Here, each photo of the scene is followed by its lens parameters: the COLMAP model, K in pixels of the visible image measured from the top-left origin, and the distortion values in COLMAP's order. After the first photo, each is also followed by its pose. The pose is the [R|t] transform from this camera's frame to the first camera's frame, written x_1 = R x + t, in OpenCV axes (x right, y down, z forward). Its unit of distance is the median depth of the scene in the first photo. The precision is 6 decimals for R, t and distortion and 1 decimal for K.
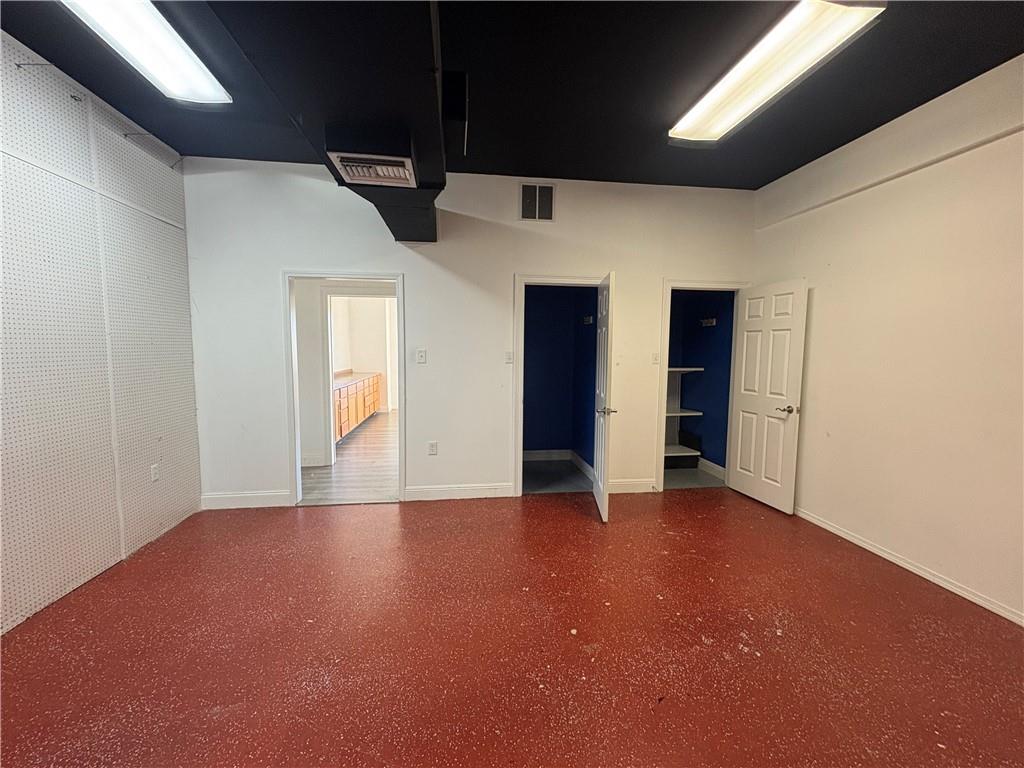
lens RADIAL K [[439.2, 0, 513.2], [0, 439.2, 385.6], [0, 0, 1]] dist [-0.001528, -0.000081]
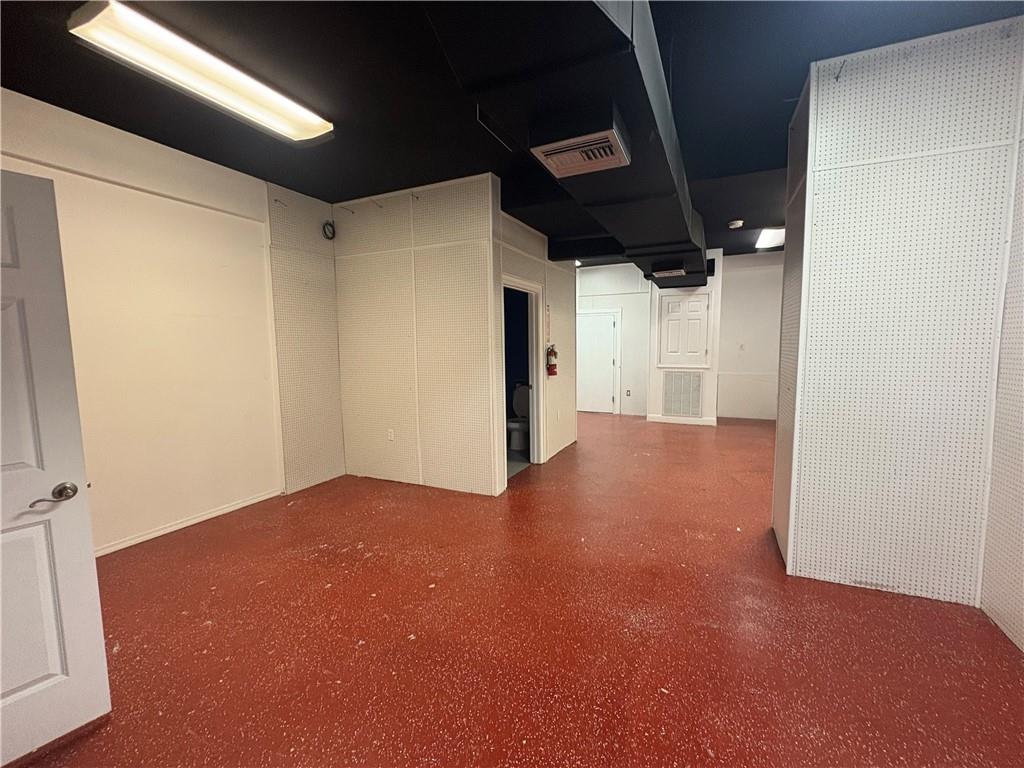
lens RADIAL K [[439.2, 0, 513.5], [0, 439.2, 385.2], [0, 0, 1]] dist [-0.001528, -0.000081]
pose [[-0.845584, -0.048342, 0.531648, -0.633132], [0.051168, 0.983967, 0.170854, -0.158176], [-0.531384, 0.171675, -0.829553, 1.725326]]
